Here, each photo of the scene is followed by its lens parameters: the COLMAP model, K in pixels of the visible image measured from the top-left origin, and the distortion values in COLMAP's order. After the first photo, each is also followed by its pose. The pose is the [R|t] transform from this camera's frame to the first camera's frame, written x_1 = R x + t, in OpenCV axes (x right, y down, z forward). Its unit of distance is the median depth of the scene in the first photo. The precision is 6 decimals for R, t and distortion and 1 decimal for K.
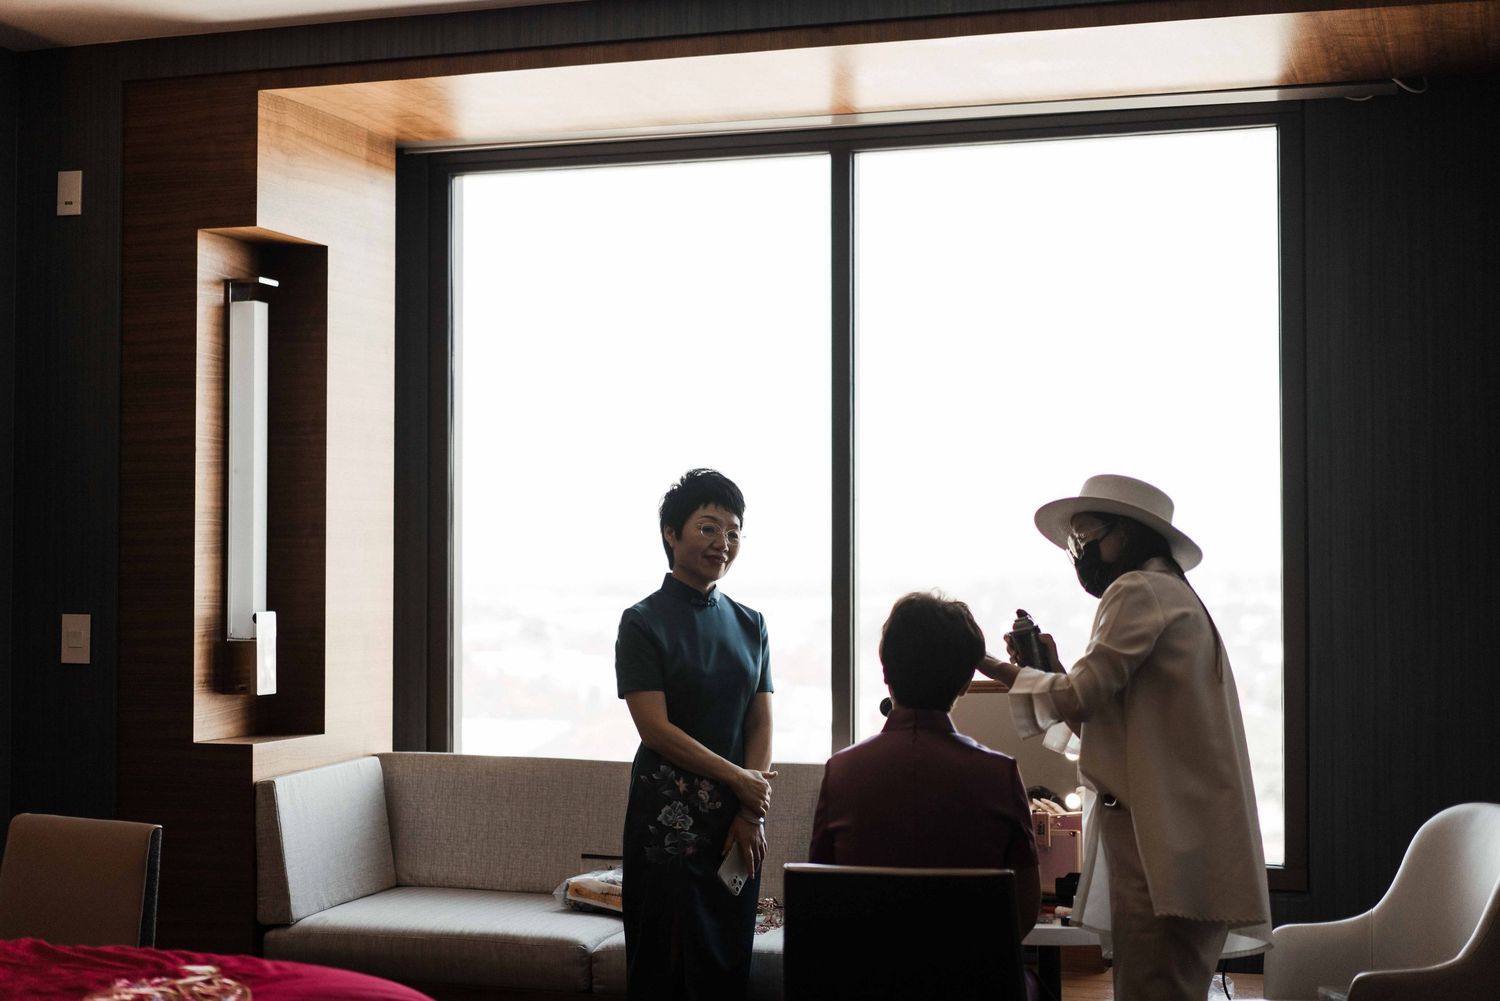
lens RADIAL K [[2216.7, 0, 750.0], [0, 2216.7, 500.5], [0, 0, 1]] dist [-0.037825, -0.017331]
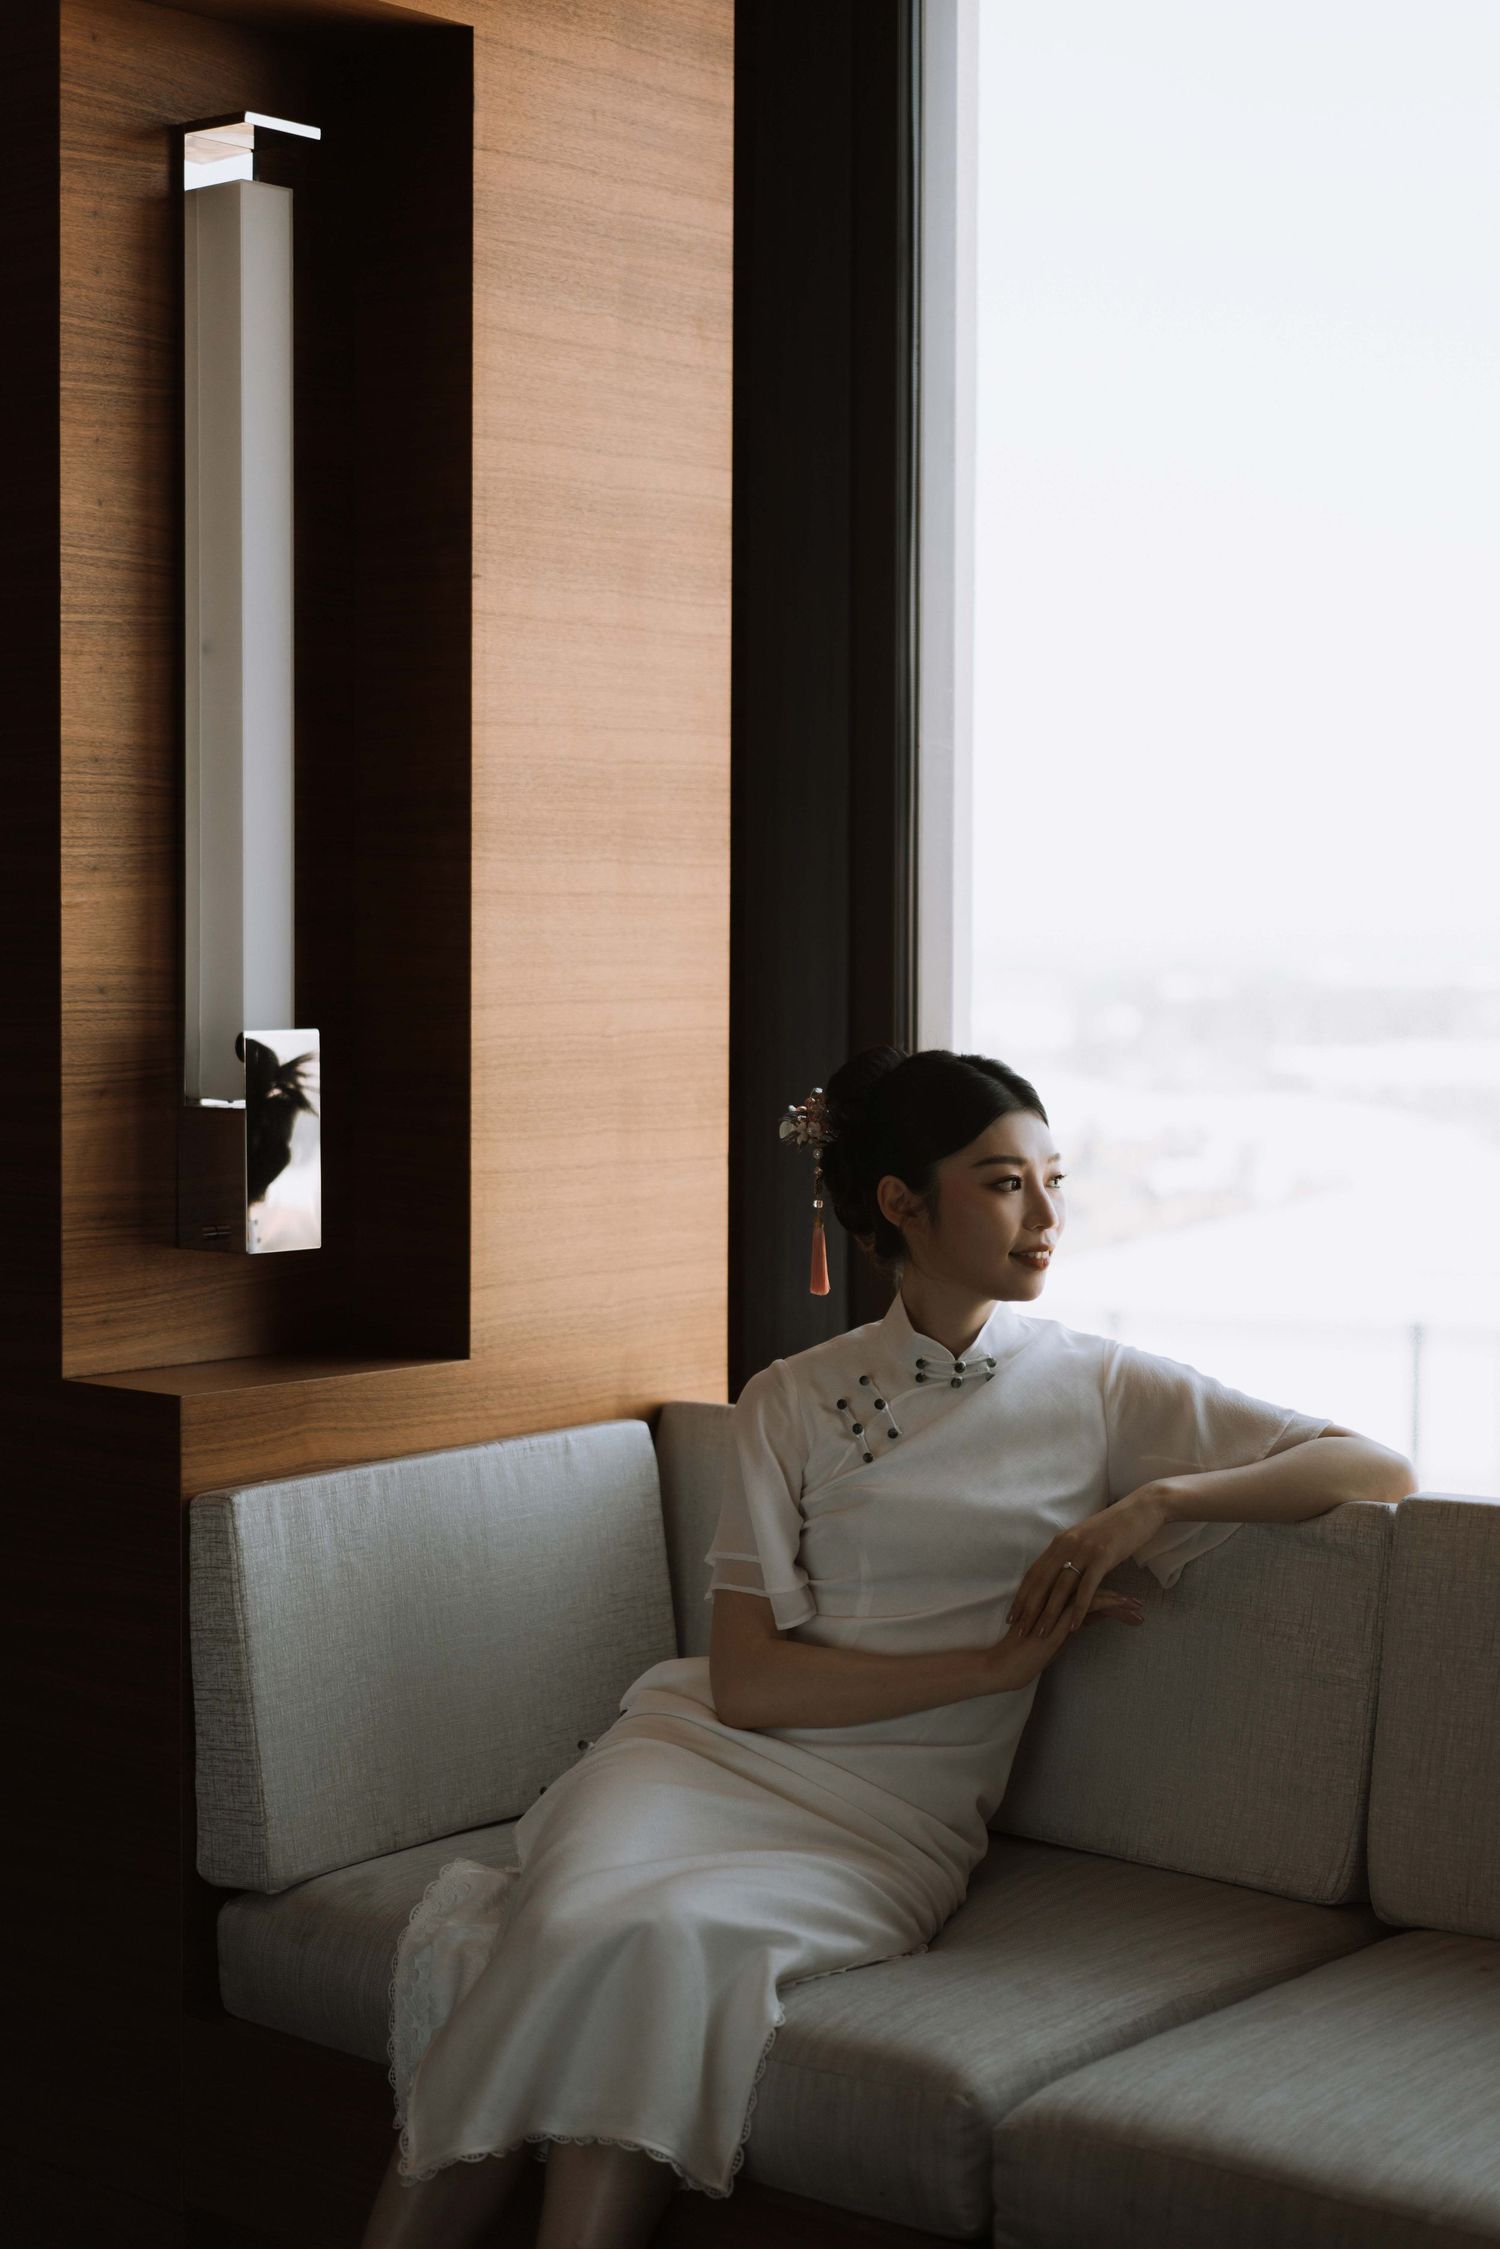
lens RADIAL K [[3323.5, 0, 750.0], [0, 3323.5, 1124.5], [0, 0, 1]] dist [-0.037825, -0.017331]
pose [[0.913732, 0.018061, -0.405916, 0.077267], [0.011461, 0.997468, 0.070182, 0.028280], [0.406156, -0.068780, 0.911212, 0.528784]]
